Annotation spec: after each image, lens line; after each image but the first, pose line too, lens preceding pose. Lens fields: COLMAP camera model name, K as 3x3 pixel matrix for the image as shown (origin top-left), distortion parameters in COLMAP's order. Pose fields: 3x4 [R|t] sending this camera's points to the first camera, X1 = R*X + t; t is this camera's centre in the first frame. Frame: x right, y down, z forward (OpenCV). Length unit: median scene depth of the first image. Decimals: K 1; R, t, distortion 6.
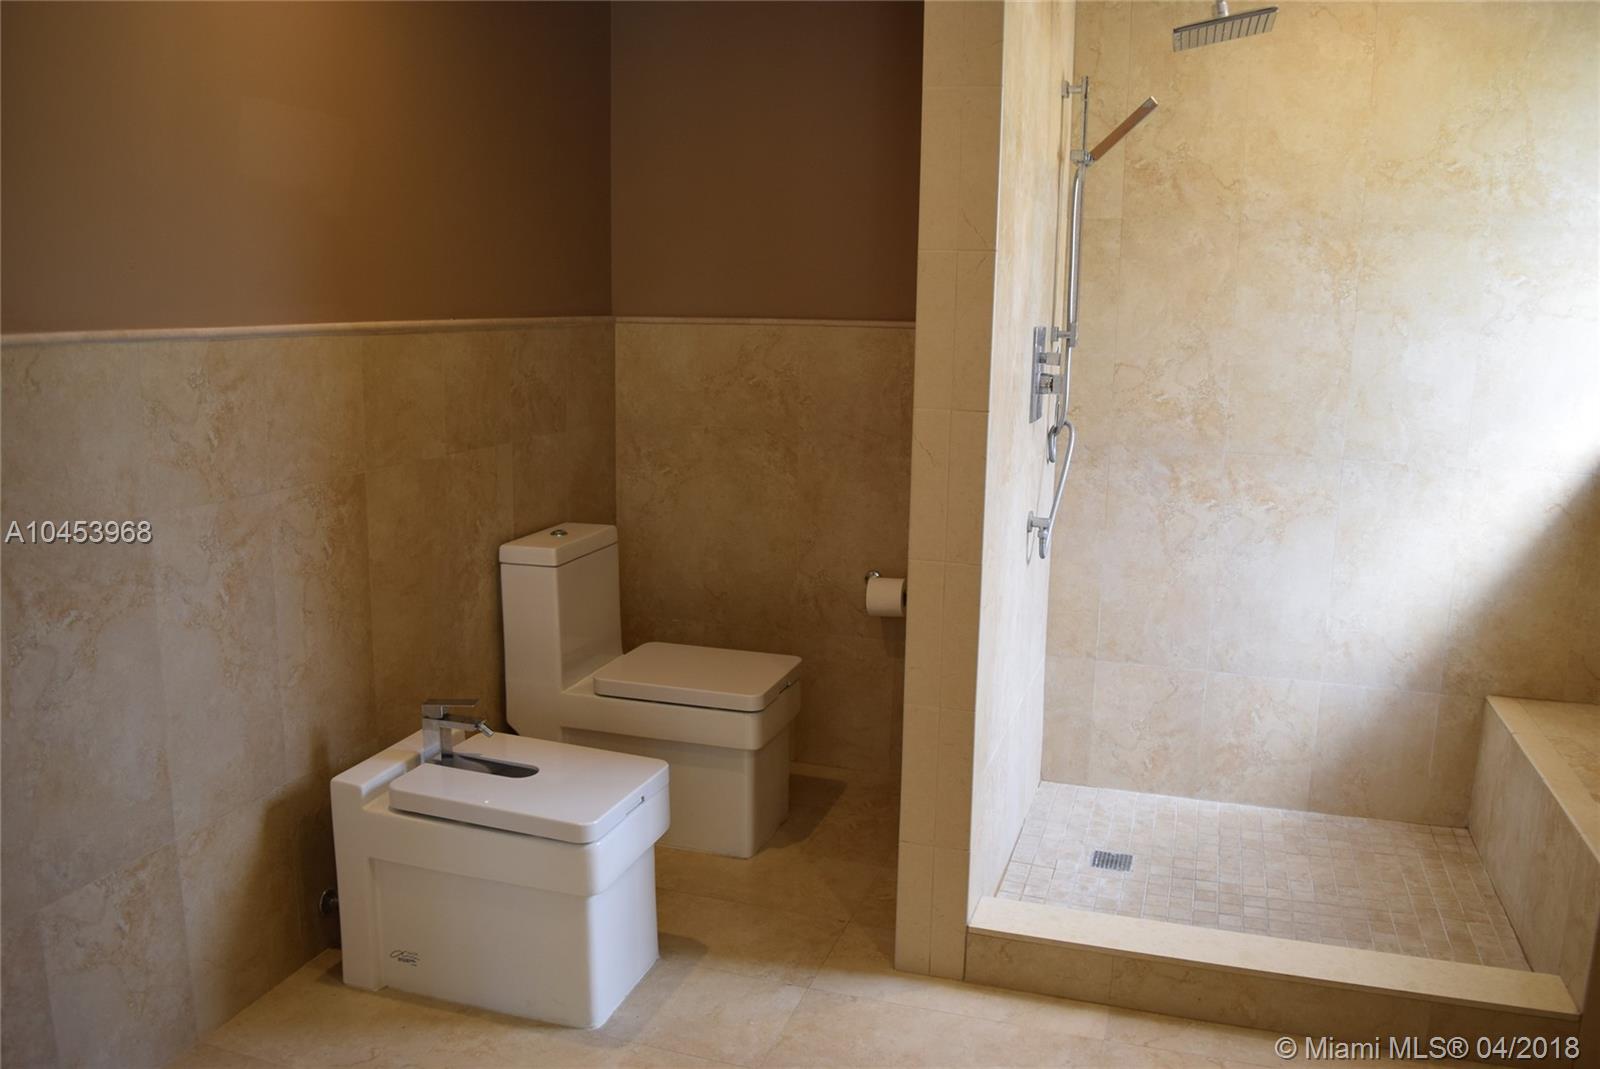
lens RADIAL K [[1259.9, 0, 800.0], [0, 1259.9, 534.5], [0, 0, 1]] dist [-0.097079, 0.014842]
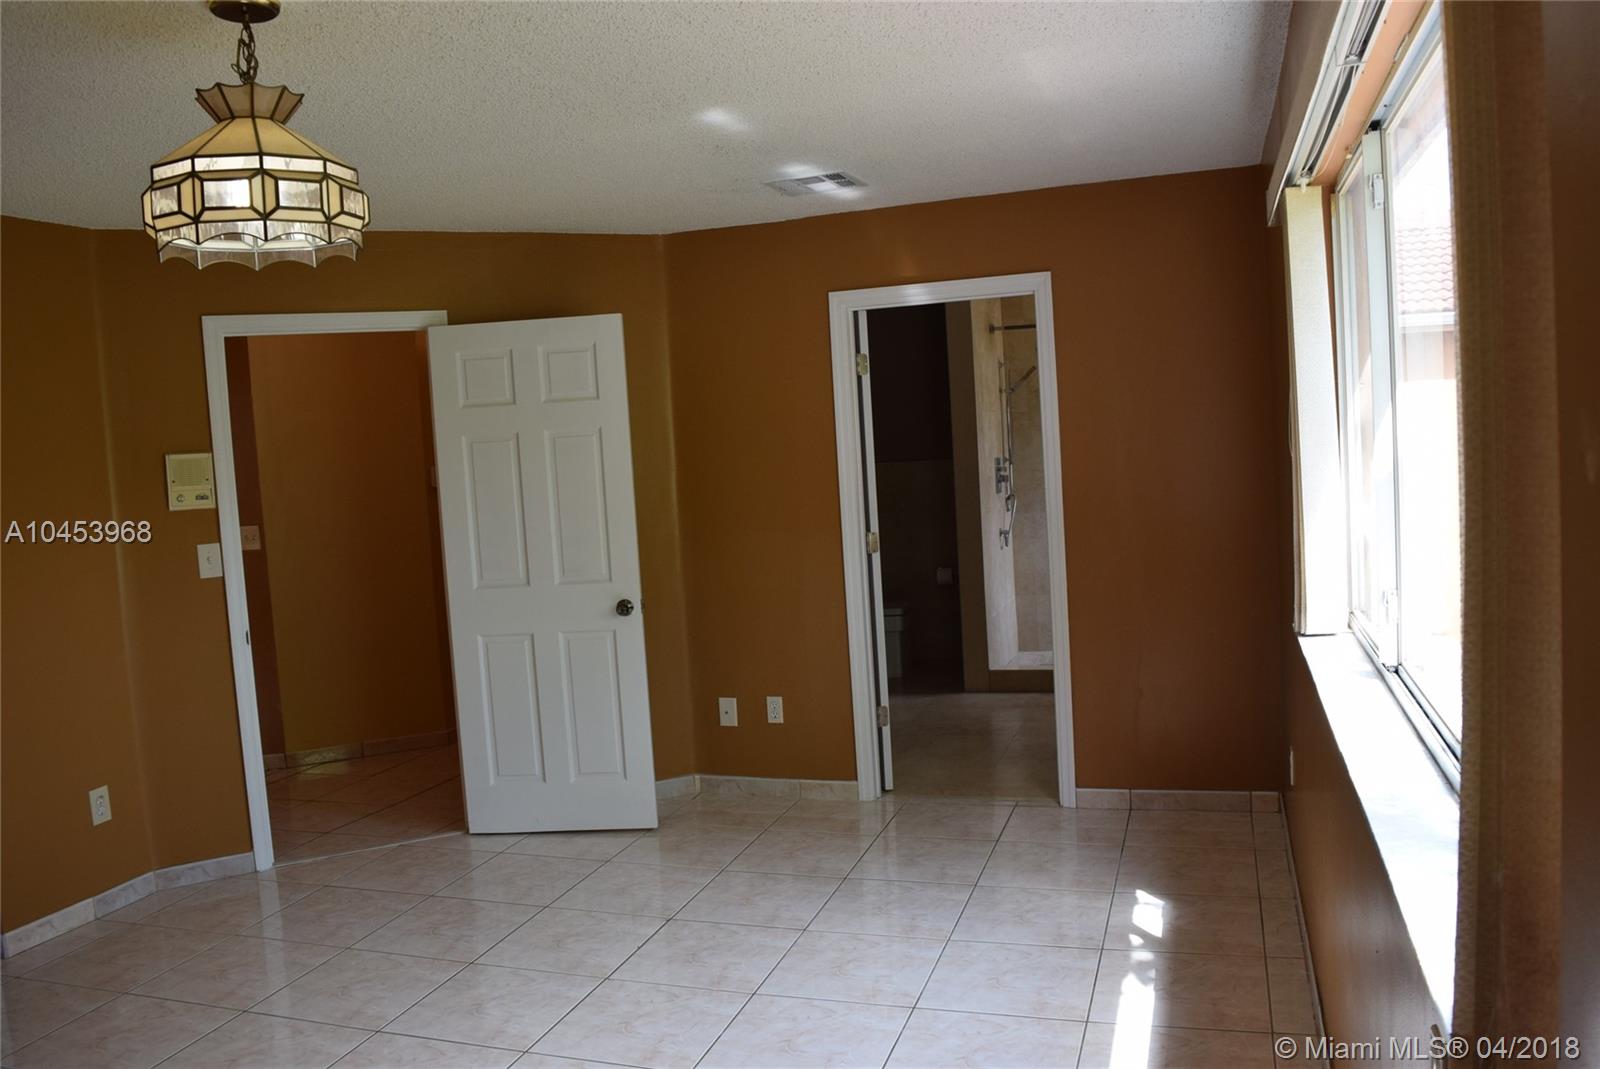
lens RADIAL K [[1259.9, 0, 800.0], [0, 1259.9, 534.5], [0, 0, 1]] dist [-0.097079, 0.014842]
pose [[0.997286, -0.073622, -0.001060, -0.246653], [0.073054, 0.991179, -0.110576, 0.272619], [0.009192, 0.110198, 0.993867, -1.715652]]
